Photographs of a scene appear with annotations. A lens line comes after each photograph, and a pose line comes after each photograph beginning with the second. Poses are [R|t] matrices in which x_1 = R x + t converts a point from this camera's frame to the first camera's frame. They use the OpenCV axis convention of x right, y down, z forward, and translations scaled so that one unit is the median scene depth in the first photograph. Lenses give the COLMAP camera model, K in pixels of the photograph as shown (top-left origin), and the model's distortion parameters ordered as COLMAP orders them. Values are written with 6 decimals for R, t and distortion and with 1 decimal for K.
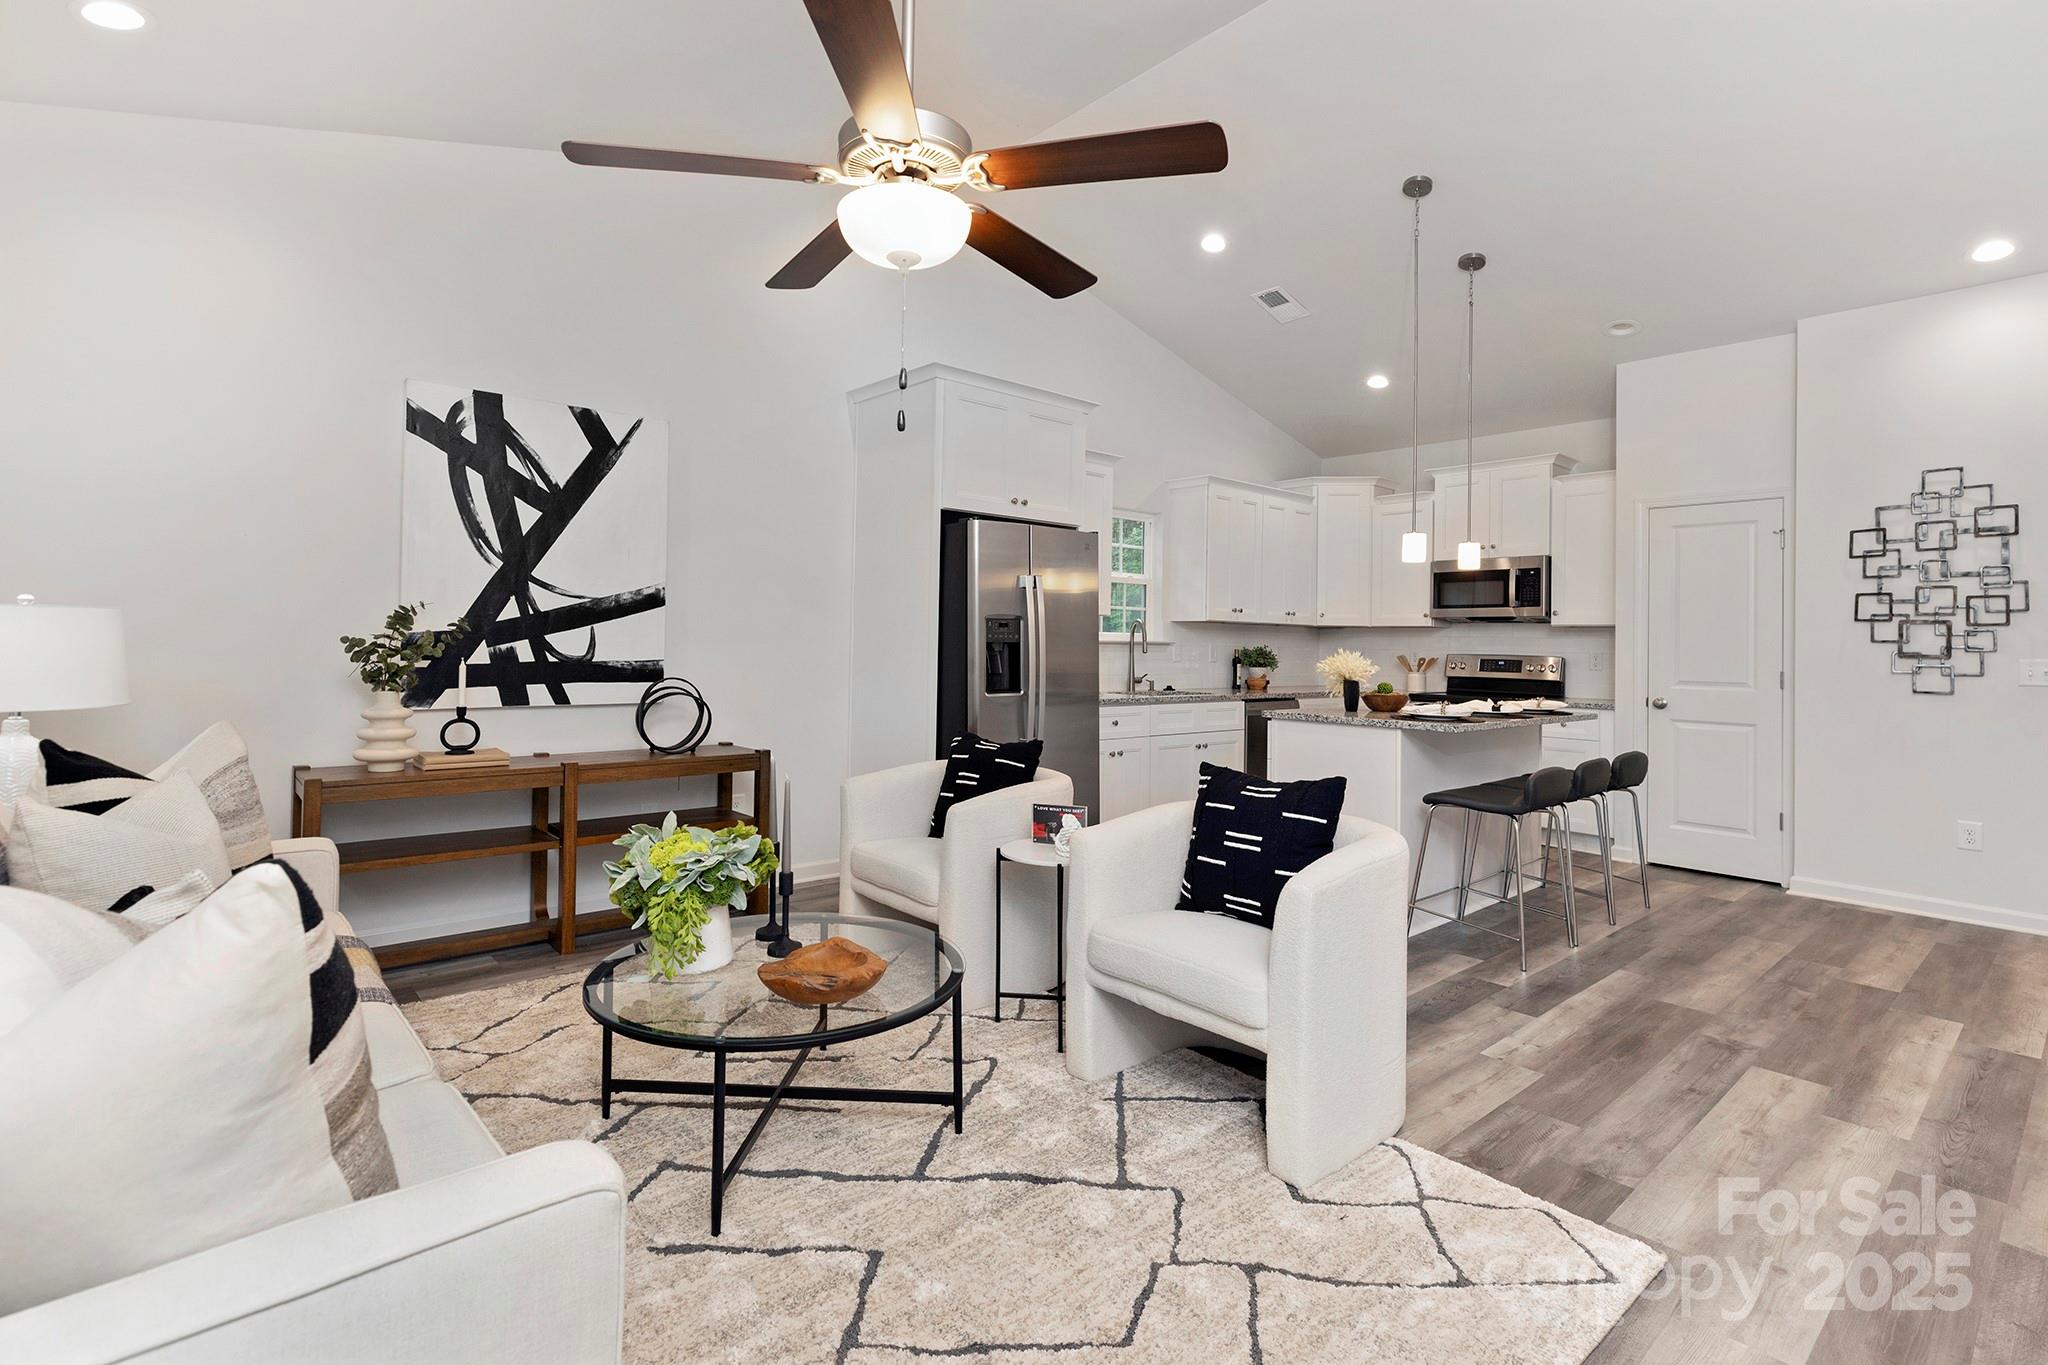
lens RADIAL K [[970.3, 0, 1001.3], [0, 970.3, 631.2], [0, 0, 1]] dist [0.003904, -0.000072]
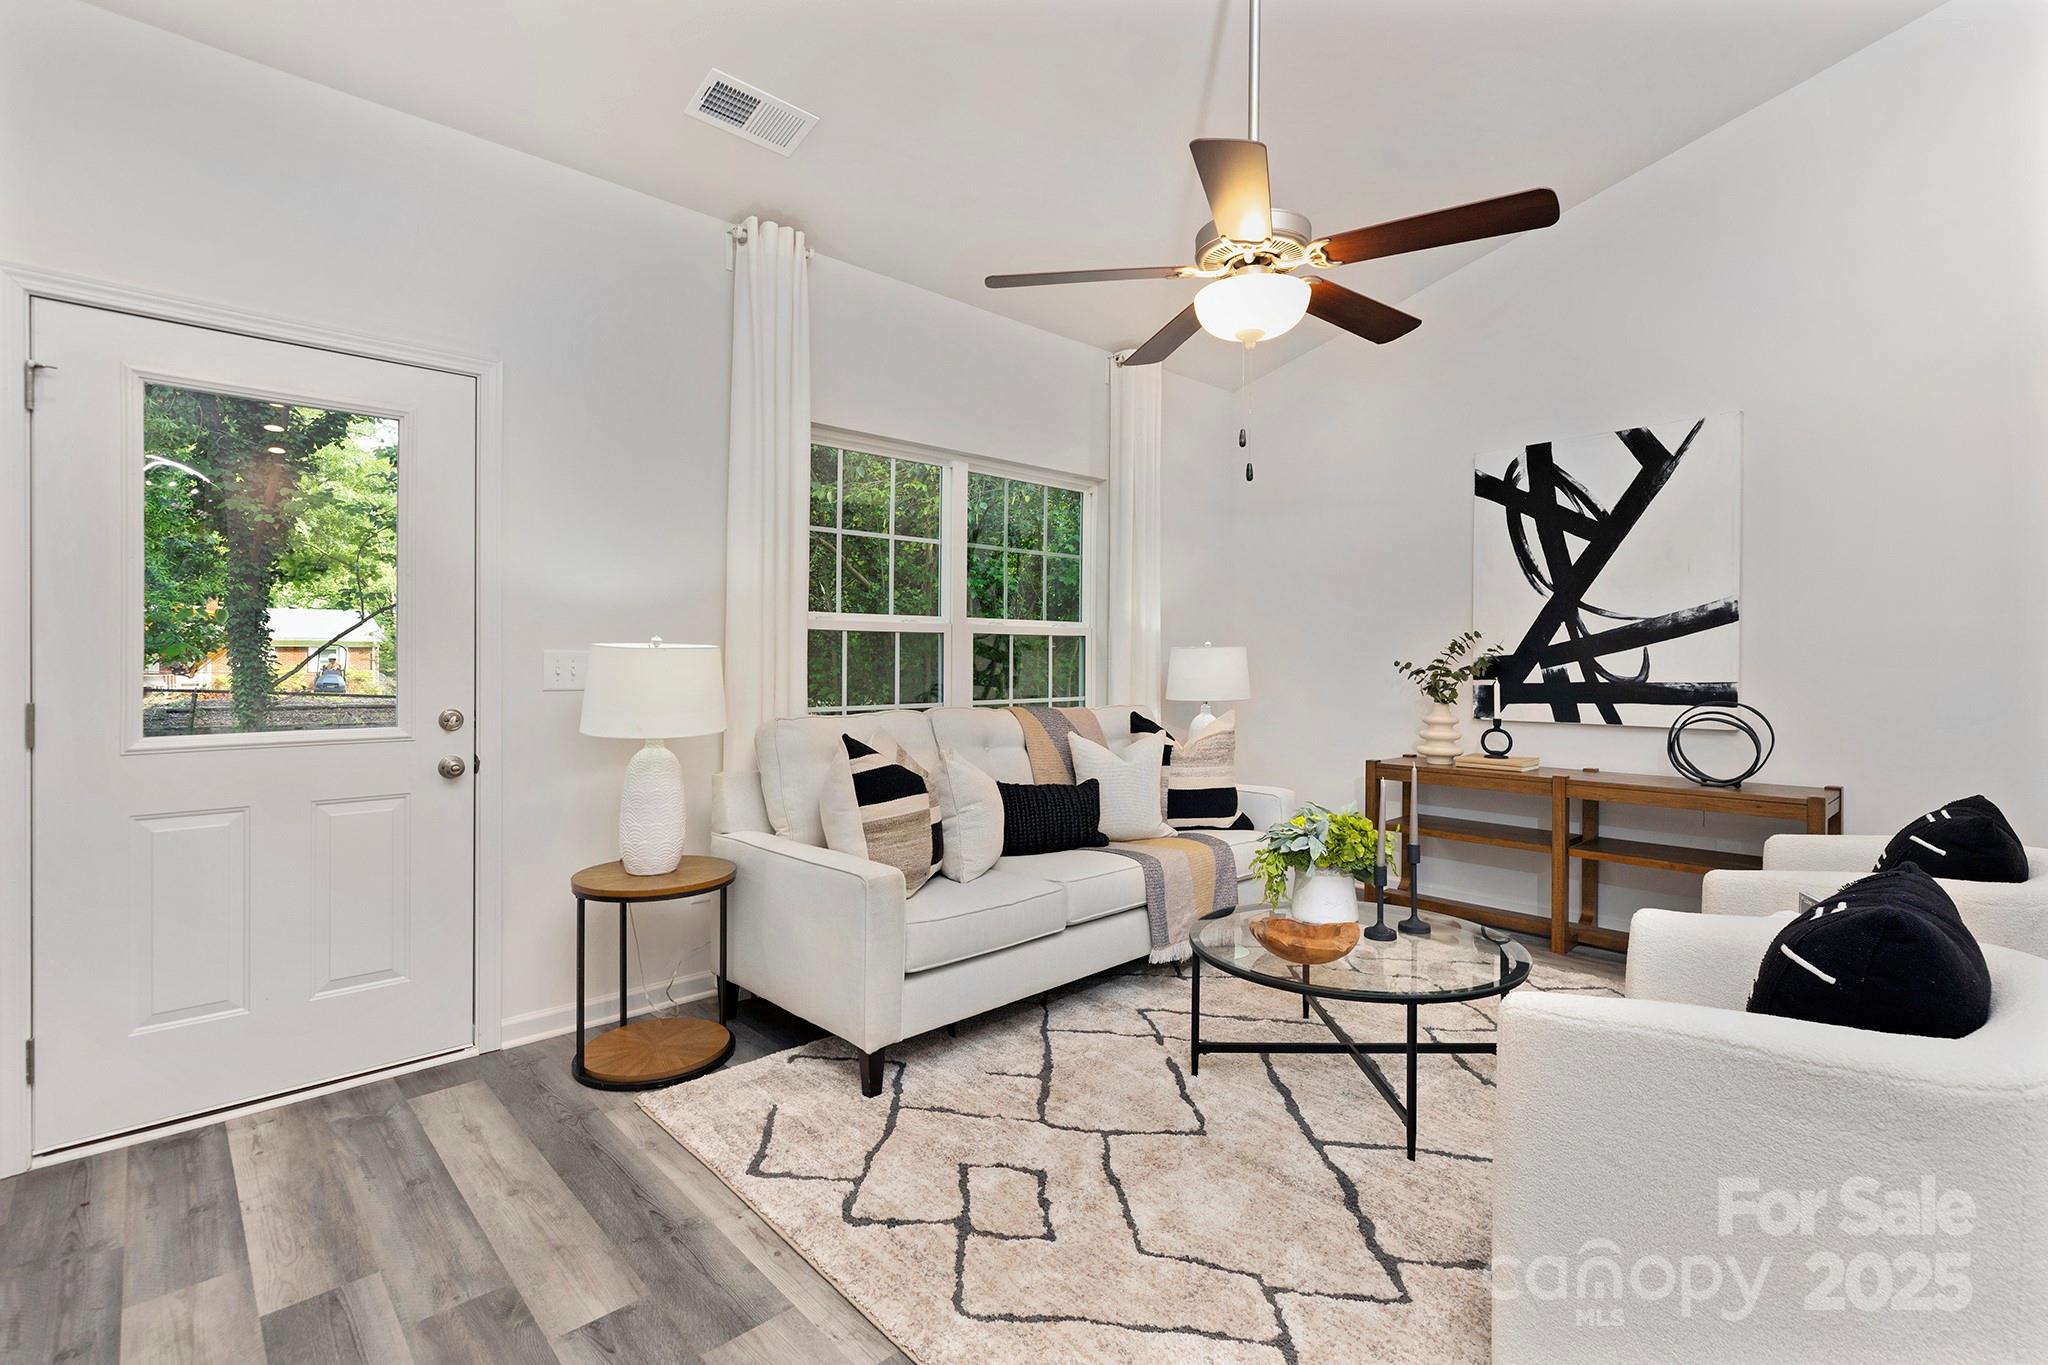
lens RADIAL K [[935.2, 0, 1027.6], [0, 935.2, 675.6], [0, 0, 1]] dist [0.003961, -0.000068]
pose [[0.043101, -0.000425, -0.999071, 0.499228], [0.015533, 0.999879, 0.000245, 0.013707], [0.998950, -0.015529, 0.043103, 0.328877]]
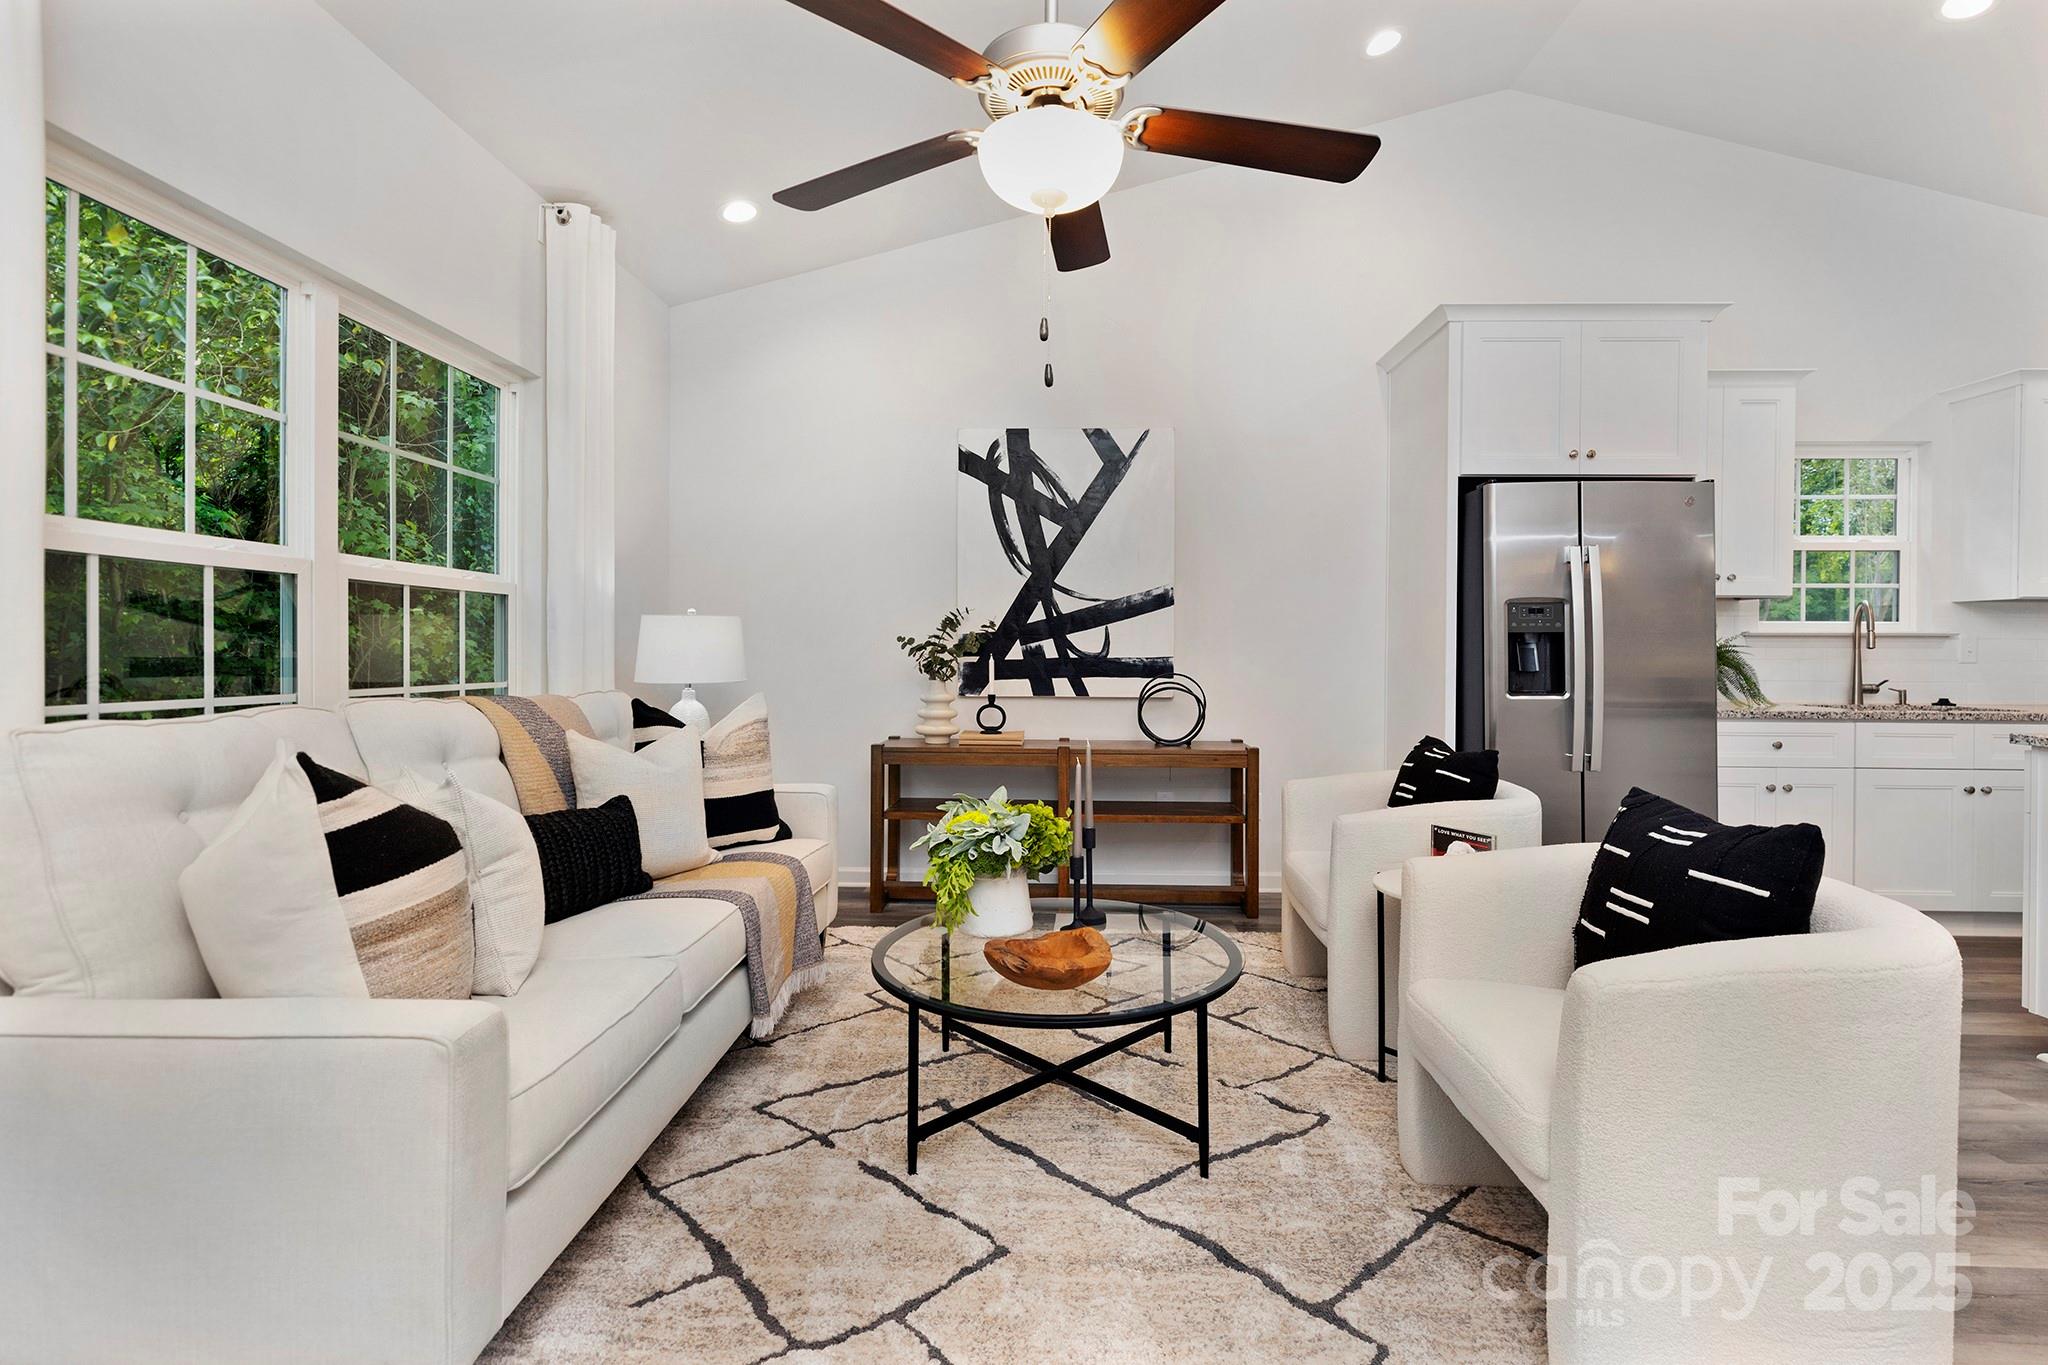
lens RADIAL K [[940.0, 0, 1040.0], [0, 940.0, 665.8], [0, 0, 1]] dist [0.004118, 0.000438]
pose [[0.740346, -0.001478, -0.672224, 0.237502], [0.015869, 0.999757, 0.015279, 0.022315], [0.672039, -0.021979, 0.740190, 0.158313]]
